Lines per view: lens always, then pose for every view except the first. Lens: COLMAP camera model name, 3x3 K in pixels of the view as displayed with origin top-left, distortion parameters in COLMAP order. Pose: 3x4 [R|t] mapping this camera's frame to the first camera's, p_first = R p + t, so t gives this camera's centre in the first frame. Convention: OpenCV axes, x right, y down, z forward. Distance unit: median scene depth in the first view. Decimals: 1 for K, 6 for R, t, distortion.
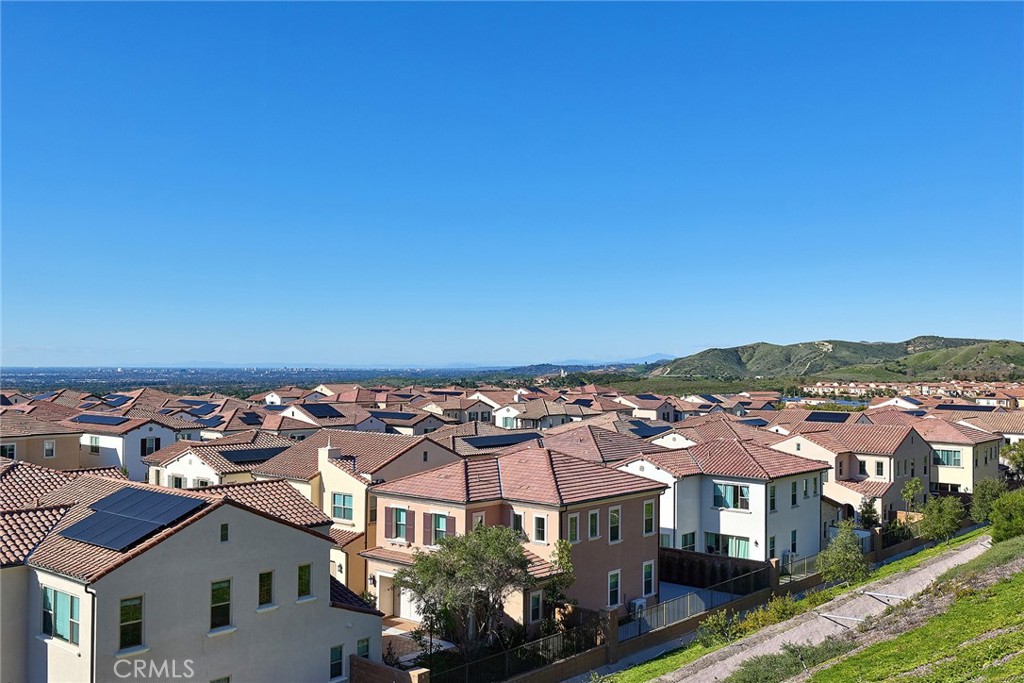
lens RADIAL K [[987.9, 0, 511.4], [0, 987.9, 344.6], [0, 0, 1]] dist [0.004398, 0.000000]
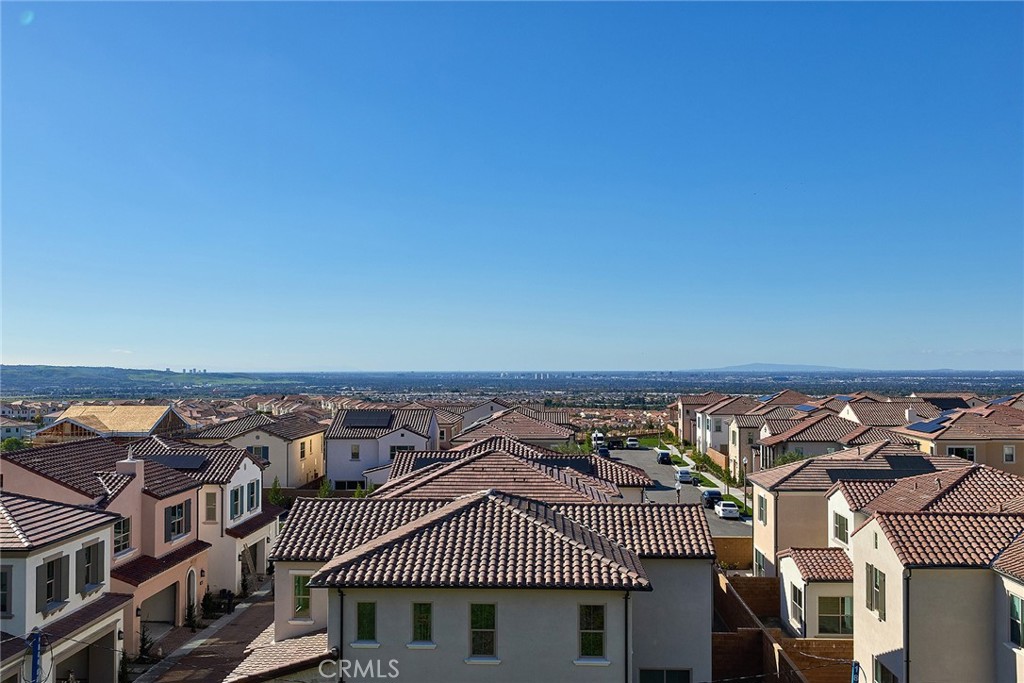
lens RADIAL K [[987.9, 0, 505.0], [0, 987.9, 342.7], [0, 0, 1]] dist [0.004398, 0.000000]
pose [[0.610463, -0.023971, -0.791682, 0.591354], [0.019668, 0.999692, -0.015103, 0.009272], [0.791800, -0.006351, 0.610747, 0.582406]]
